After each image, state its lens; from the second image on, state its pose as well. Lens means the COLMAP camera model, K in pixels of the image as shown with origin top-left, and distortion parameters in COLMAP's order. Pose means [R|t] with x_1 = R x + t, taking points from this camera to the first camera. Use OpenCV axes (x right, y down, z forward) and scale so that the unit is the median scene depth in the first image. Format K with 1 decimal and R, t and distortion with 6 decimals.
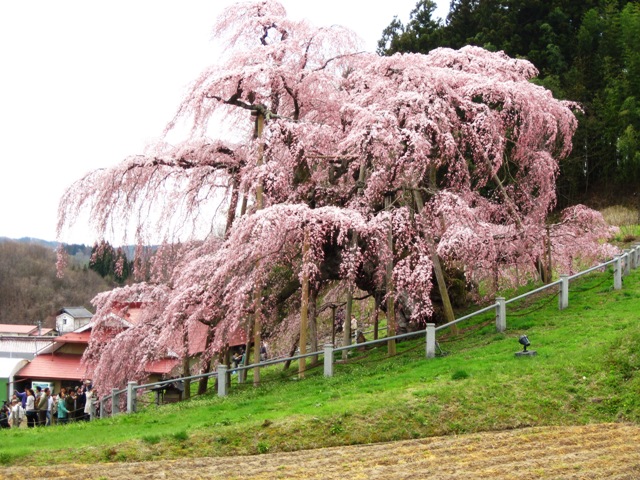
lens RADIAL K [[1185.8, 0, 320.0], [0, 1185.8, 240.0], [0, 0, 1]] dist [-0.199271, -0.049297]
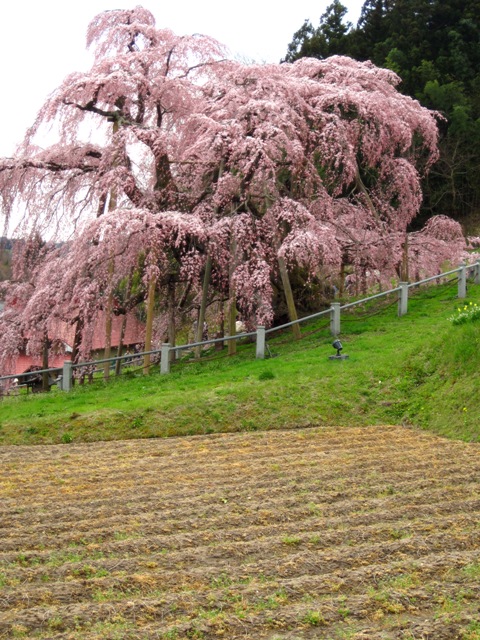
lens RADIAL K [[1198.9, 0, 240.0], [0, 1198.9, 320.0], [0, 0, 1]] dist [-0.219662, -0.003955]
pose [[0.999405, 0.023419, -0.025304, 0.091418], [-0.021674, 0.997506, 0.067174, -0.004673], [0.026814, -0.066585, 0.997420, -0.046037]]
